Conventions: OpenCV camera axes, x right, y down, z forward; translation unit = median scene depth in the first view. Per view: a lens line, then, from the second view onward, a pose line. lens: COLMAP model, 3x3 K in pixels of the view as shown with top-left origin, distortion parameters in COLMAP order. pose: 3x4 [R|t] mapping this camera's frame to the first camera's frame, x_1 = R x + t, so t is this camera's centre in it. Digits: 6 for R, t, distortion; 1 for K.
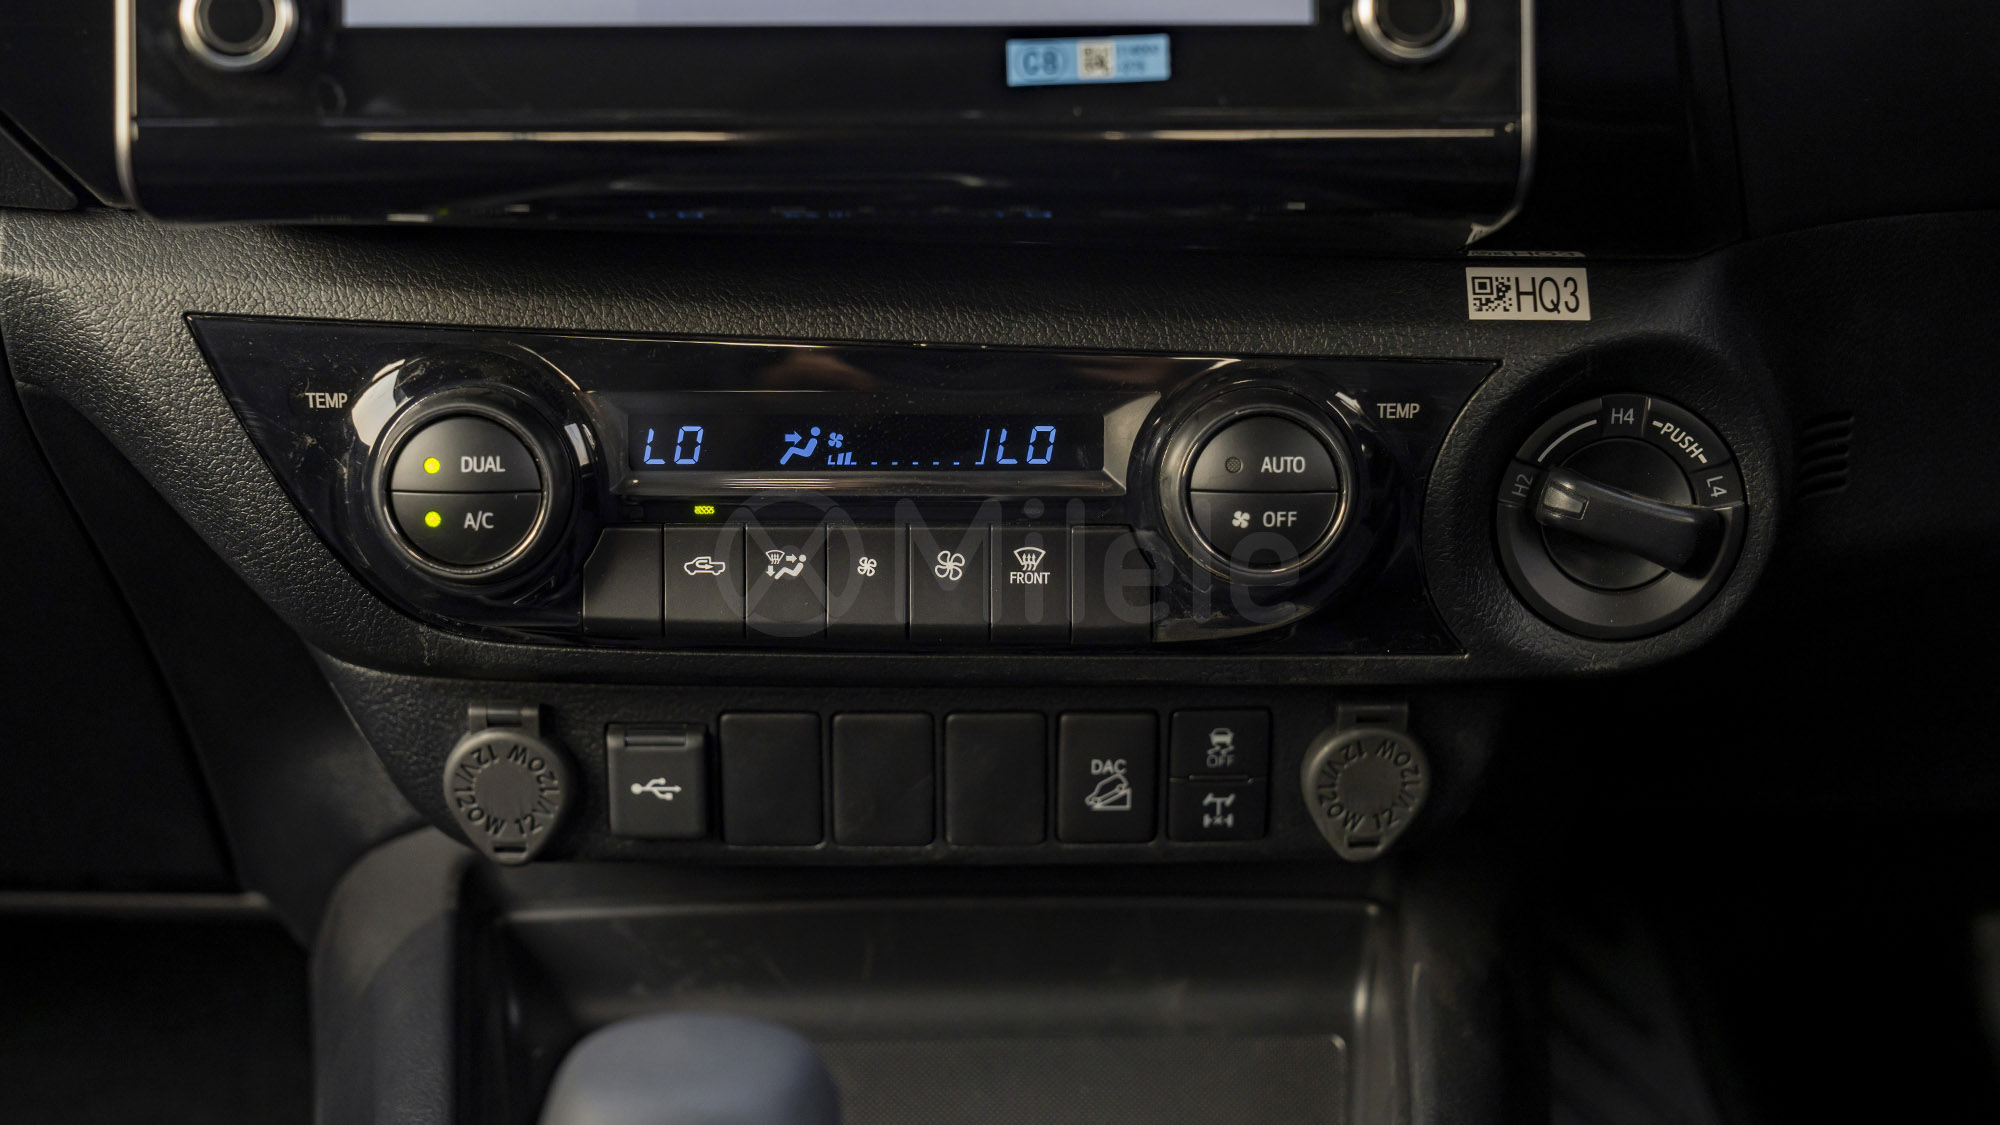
lens RADIAL K [[3155.0, 0, 943.7], [0, 3155.0, 593.1], [0, 0, 1]] dist [0.044645, 0.000000]
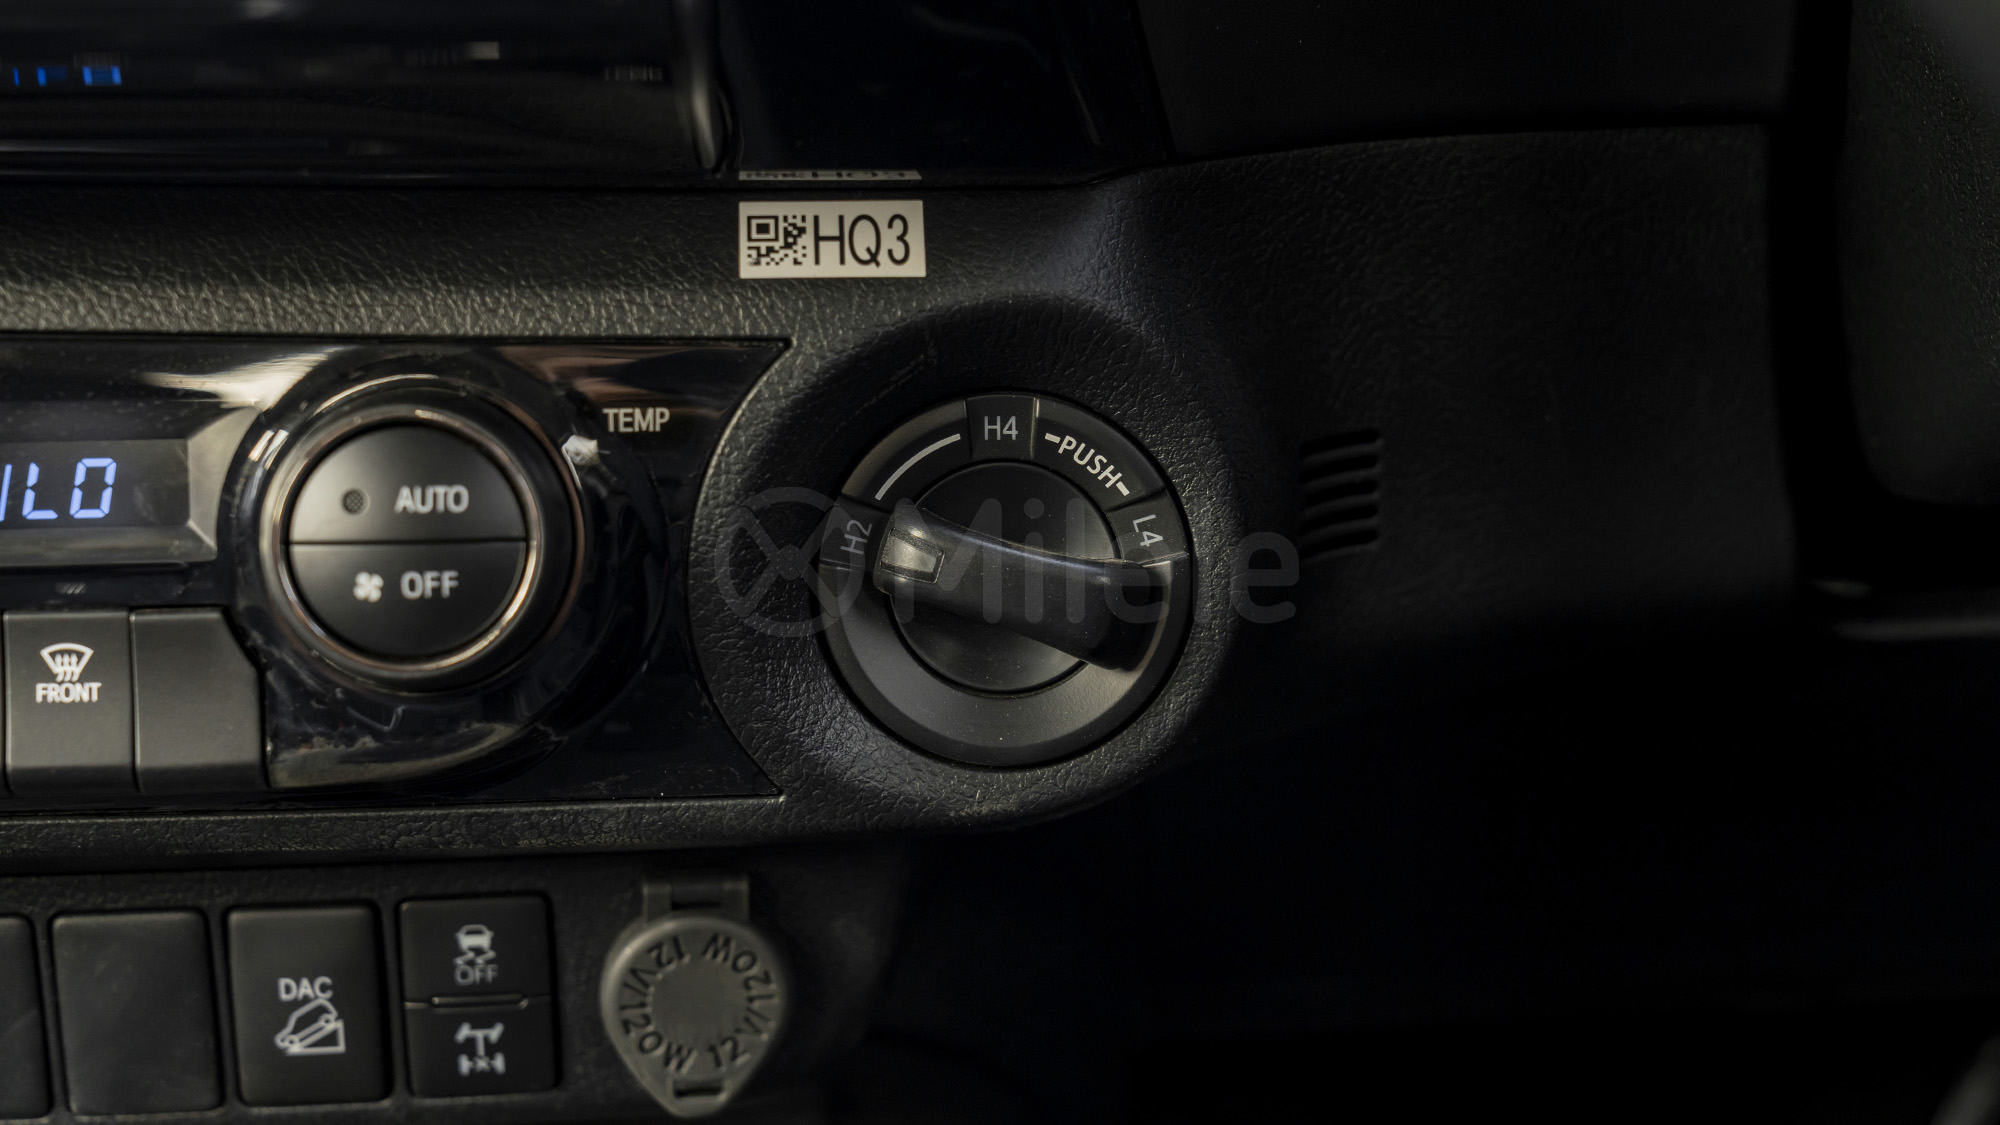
lens RADIAL K [[3155.0, 0, 1005.3], [0, 3155.0, 567.3], [0, 0, 1]] dist [0.044645, 0.000000]
pose [[0.998890, -0.025952, 0.039312, 0.191554], [0.029217, 0.995962, -0.084887, 0.029815], [-0.036951, 0.085941, 0.995615, 0.347743]]
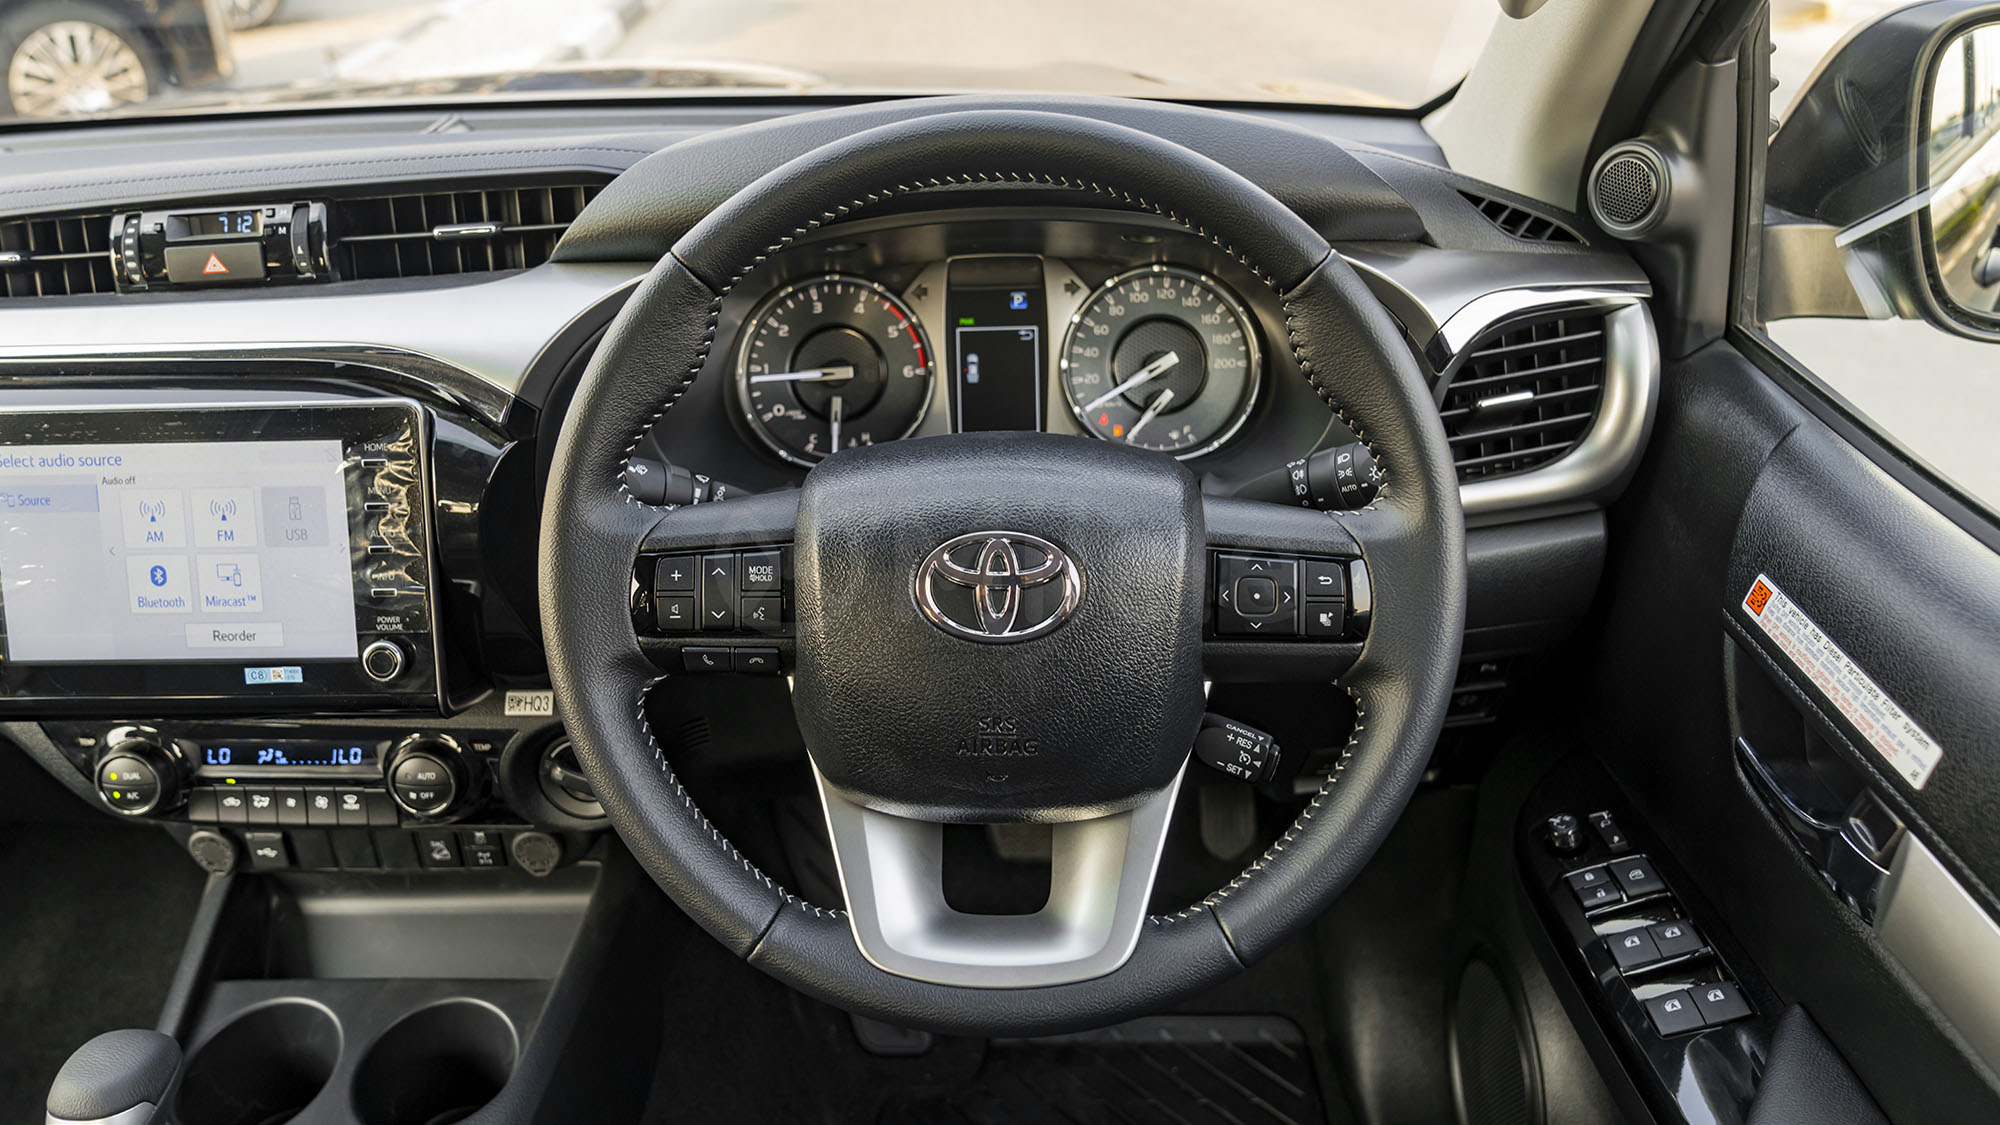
lens RADIAL K [[1575.5, 0, 1018.3], [0, 1575.5, 548.3], [0, 0, 1]] dist [-0.033442, 0.022678]
pose [[0.998899, -0.003620, -0.046776, 0.640169], [0.010519, 0.988918, 0.148090, -0.402955], [0.045721, -0.148419, 0.987867, -0.231338]]
